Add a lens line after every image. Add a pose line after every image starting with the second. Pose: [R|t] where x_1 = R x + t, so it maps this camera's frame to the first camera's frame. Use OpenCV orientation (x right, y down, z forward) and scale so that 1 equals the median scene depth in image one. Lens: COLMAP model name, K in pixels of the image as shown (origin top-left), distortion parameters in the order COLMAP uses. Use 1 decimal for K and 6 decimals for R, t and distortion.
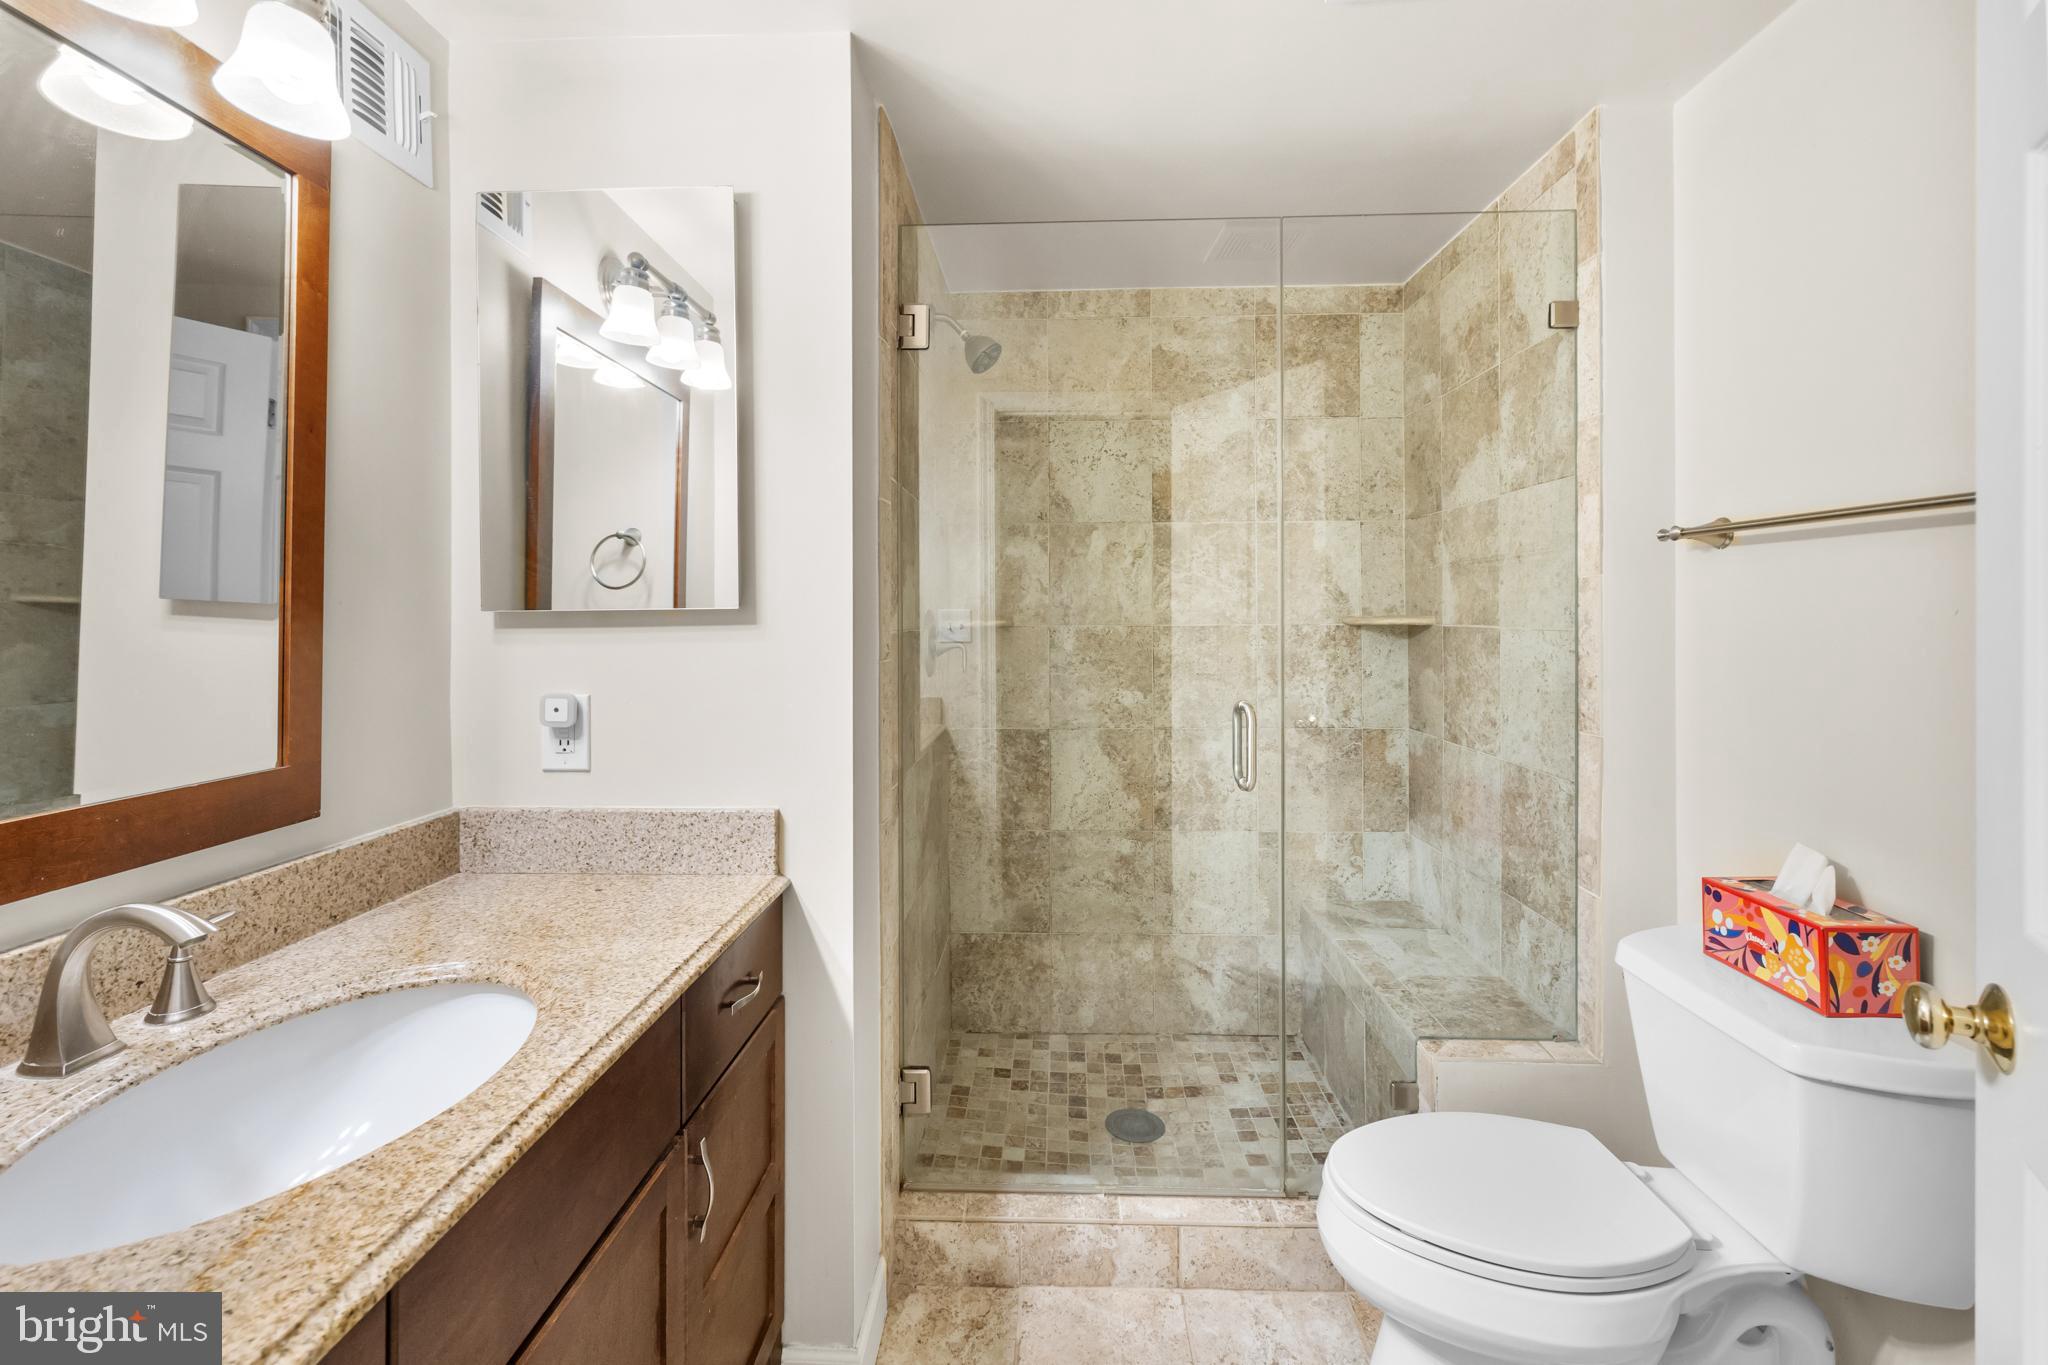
lens RADIAL K [[873.7, 0, 1028.6], [0, 873.7, 622.4], [0, 0, 1]] dist [0.004847, 0.000199]
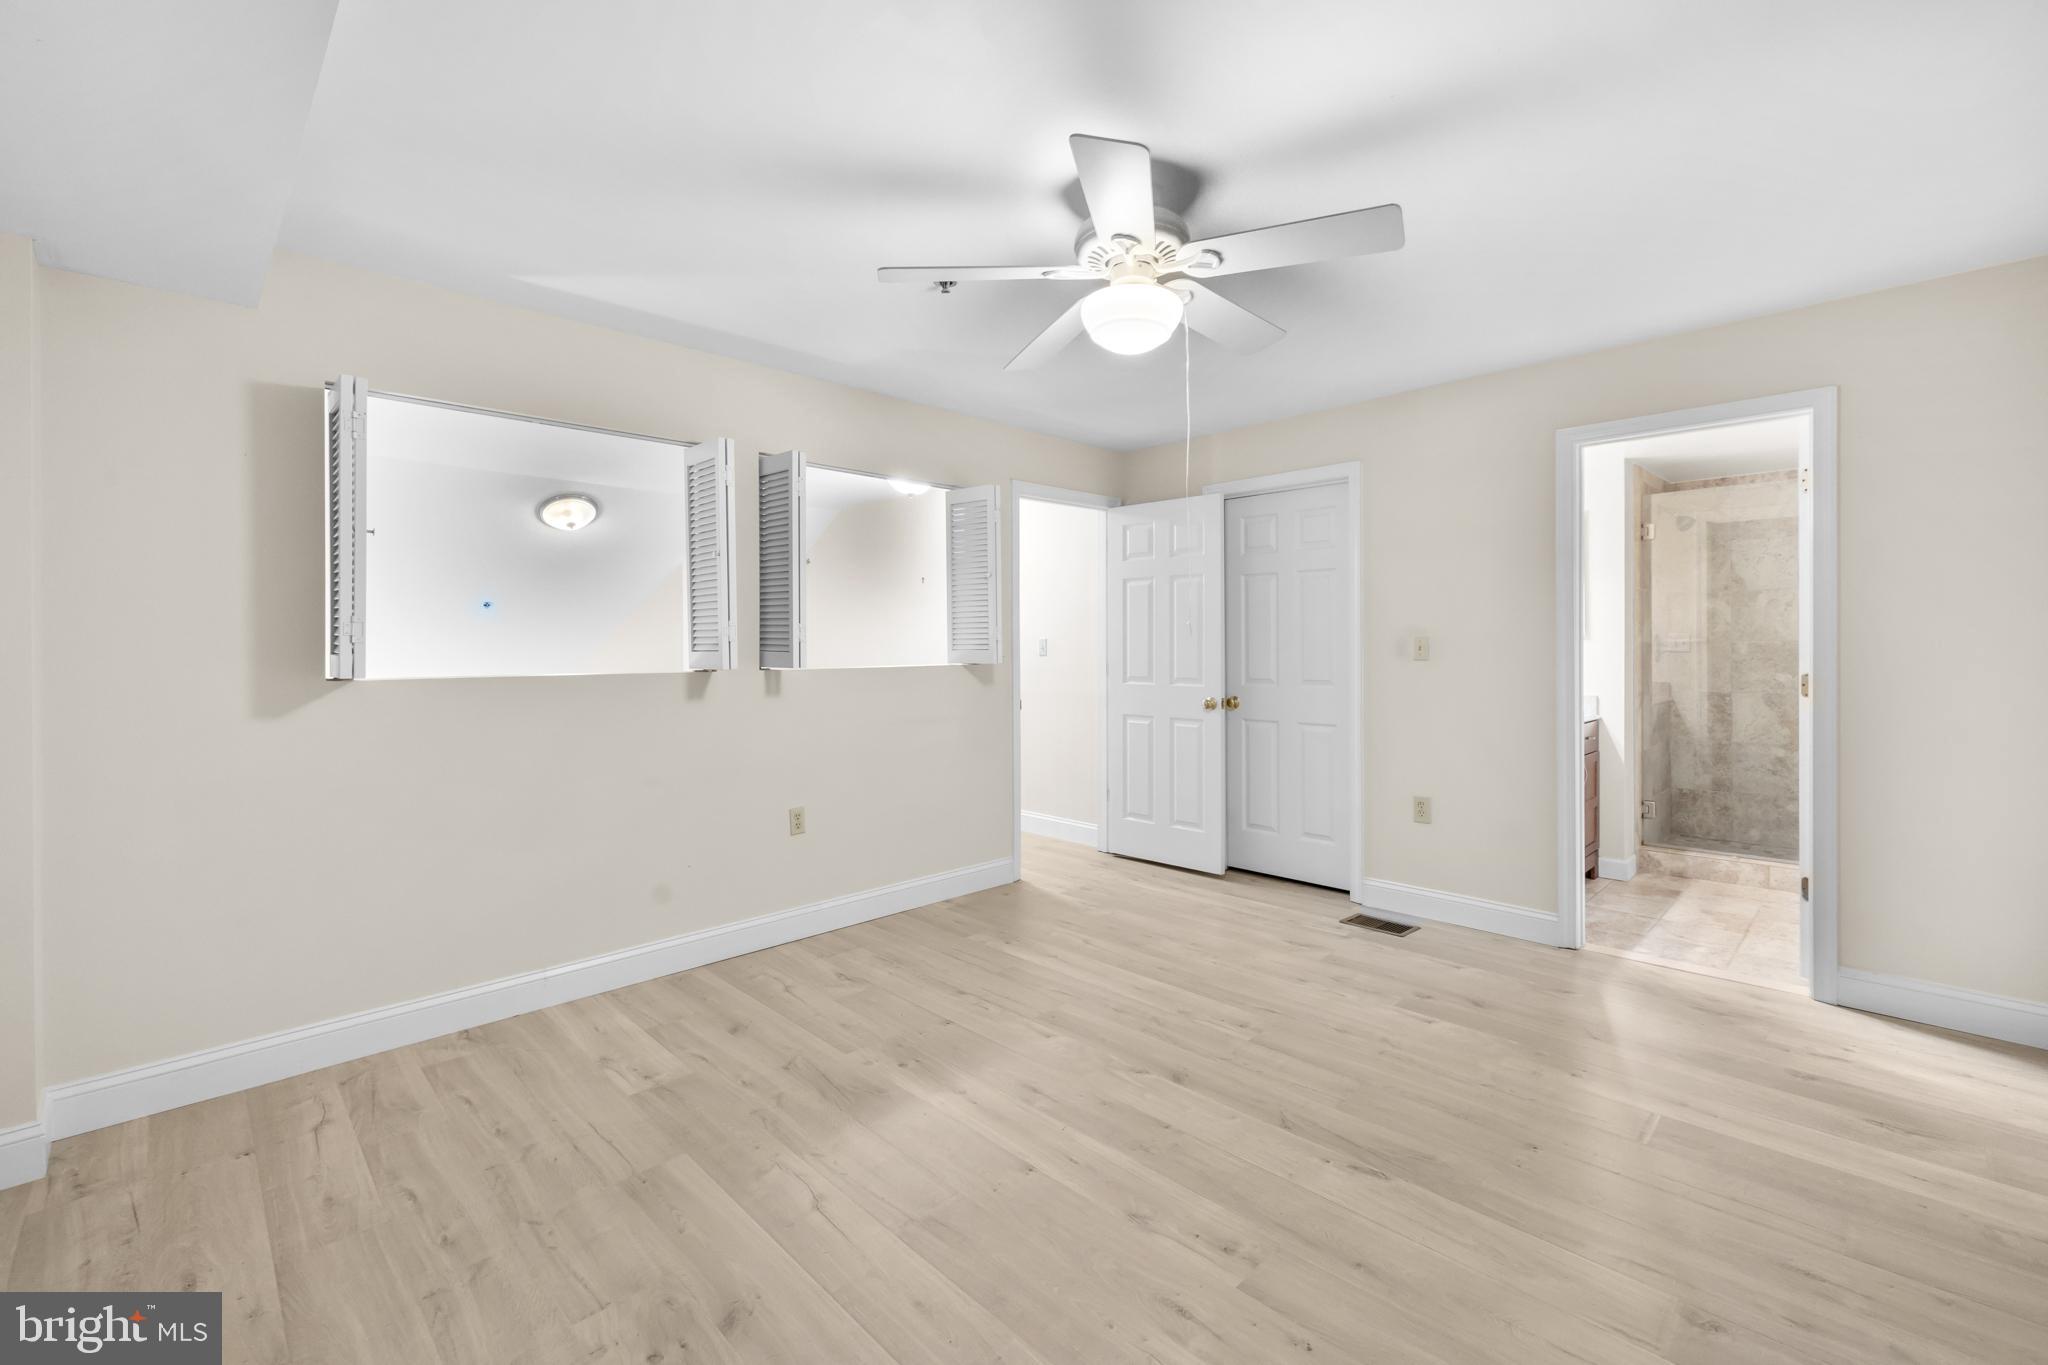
lens RADIAL K [[873.7, 0, 1029.2], [0, 873.7, 648.3], [0, 0, 1]] dist [0.004847, 0.000199]
pose [[0.726768, 0.003467, -0.686874, 0.237622], [0.001156, 0.999980, 0.006271, 0.005791], [0.686882, -0.005352, 0.726749, -1.607575]]
